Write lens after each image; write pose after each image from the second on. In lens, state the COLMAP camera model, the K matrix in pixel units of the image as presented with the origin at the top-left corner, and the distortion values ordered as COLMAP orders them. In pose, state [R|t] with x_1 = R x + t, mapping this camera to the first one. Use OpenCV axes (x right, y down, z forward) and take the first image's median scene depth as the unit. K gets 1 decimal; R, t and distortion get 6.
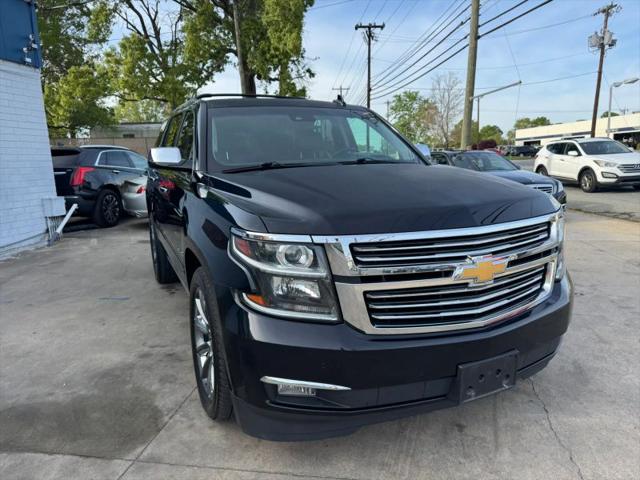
lens RADIAL K [[462.1, 0, 322.3], [0, 462.1, 232.4], [0, 0, 1]] dist [0.005896, -0.001804]
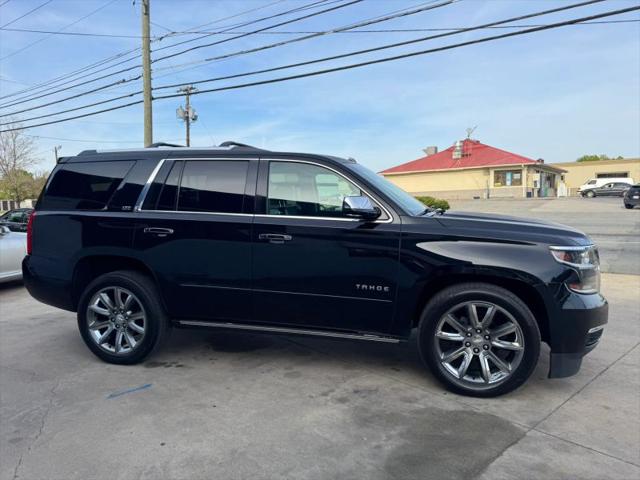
lens RADIAL K [[450.1, 0, 320.0], [0, 450.1, 240.0], [0, 0, 1]] dist [0.058598, -0.074602]
pose [[0.623298, -0.050445, 0.780356, -0.825275], [0.125511, 0.991433, -0.036160, -0.035026], [-0.771846, 0.120482, 0.624289, 0.270929]]
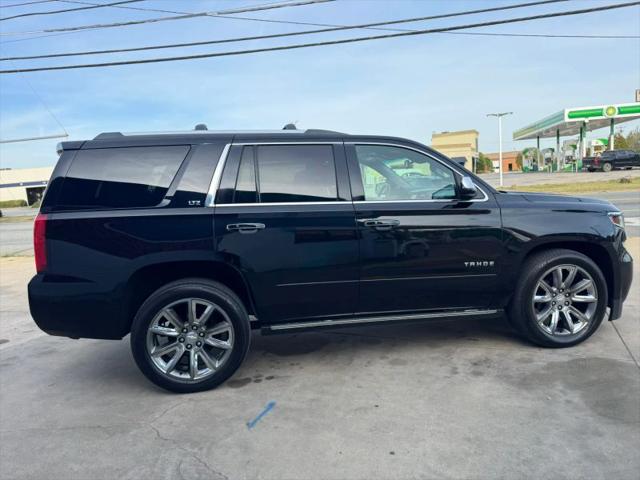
lens RADIAL K [[450.1, 0, 320.0], [0, 450.1, 240.0], [0, 0, 1]] dist [0.058598, -0.074602]
pose [[0.255192, -0.101352, 0.961564, -1.014447], [0.207838, 0.976994, 0.047819, -0.107167], [-0.944288, 0.187647, 0.270386, 0.710516]]
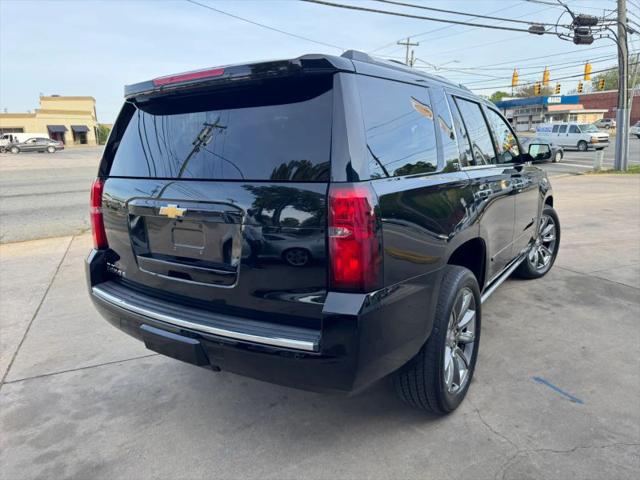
lens RADIAL K [[461.7, 0, 317.0], [0, 461.7, 241.4], [0, 0, 1]] dist [-0.001646, -0.001161]
pose [[-0.527906, -0.137161, 0.838154, -0.767794], [0.179672, 0.946501, 0.268057, -0.261290], [-0.830080, 0.292101, -0.475020, 1.498599]]
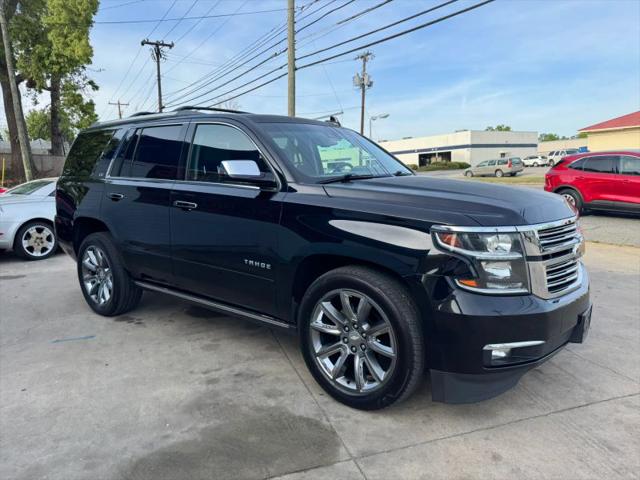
lens RADIAL K [[454.9, 0, 321.5], [0, 454.9, 230.5], [0, 0, 1]] dist [0.059904, -0.070817]
pose [[0.888846, -0.055731, 0.454803, -0.418506], [0.076737, 0.996663, -0.027841, 0.004777], [-0.451734, 0.059647, 0.890157, 0.042836]]
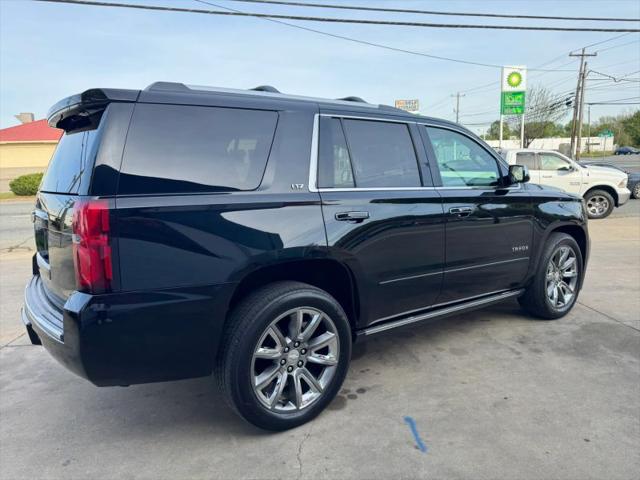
lens RADIAL K [[450.1, 0, 320.0], [0, 450.1, 240.0], [0, 0, 1]] dist [0.058598, -0.074602]
pose [[-0.202760, -0.122087, 0.971588, -0.928282], [0.191771, 0.968034, 0.161661, -0.189778], [-0.960267, 0.219101, -0.172866, 1.156795]]
